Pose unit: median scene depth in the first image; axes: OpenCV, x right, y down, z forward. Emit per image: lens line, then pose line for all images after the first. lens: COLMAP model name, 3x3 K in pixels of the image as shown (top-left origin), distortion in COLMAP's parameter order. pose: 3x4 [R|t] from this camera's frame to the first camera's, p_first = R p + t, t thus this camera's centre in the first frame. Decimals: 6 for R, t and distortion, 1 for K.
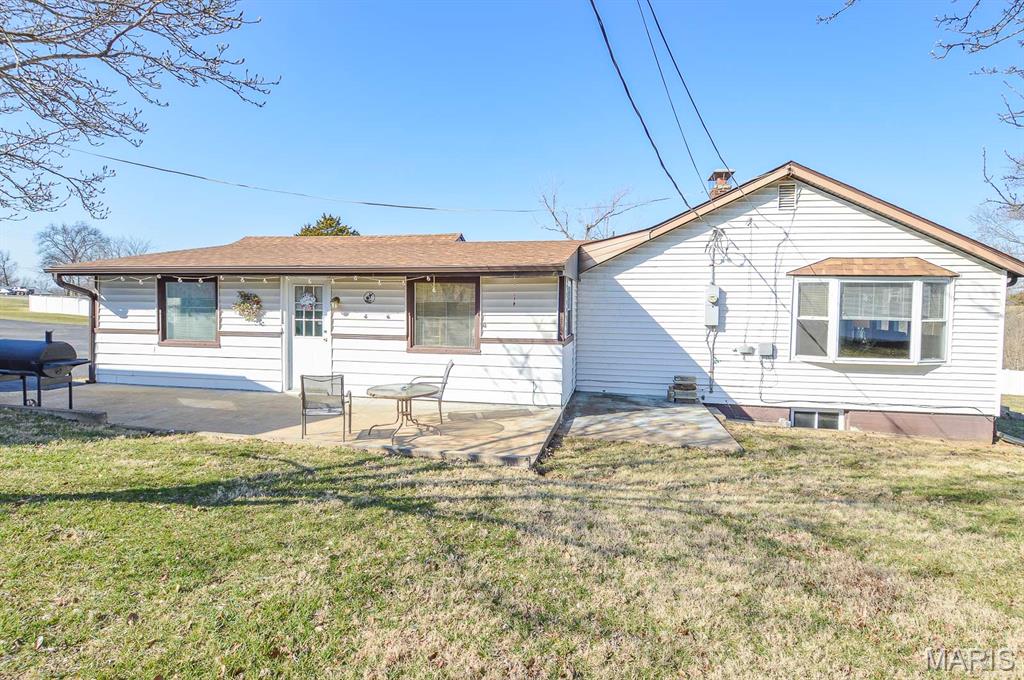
lens RADIAL K [[552.3, 0, 510.8], [0, 552.3, 330.7], [0, 0, 1]] dist [0.013854, -0.017634]
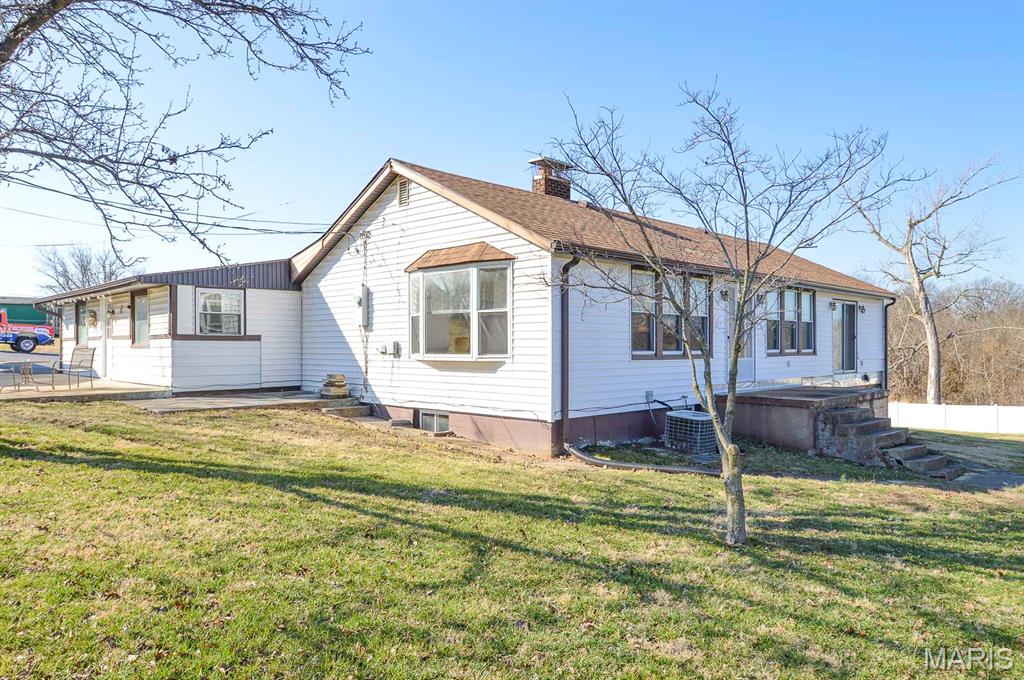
lens RADIAL K [[687.3, 0, 513.9], [0, 687.3, 346.7], [0, 0, 1]] dist [-0.012156, -0.002847]
pose [[0.830336, -0.011832, -0.557137, 1.357803], [-0.014491, 0.998978, -0.042813, 0.082827], [0.557074, 0.043622, 0.829316, 0.106593]]
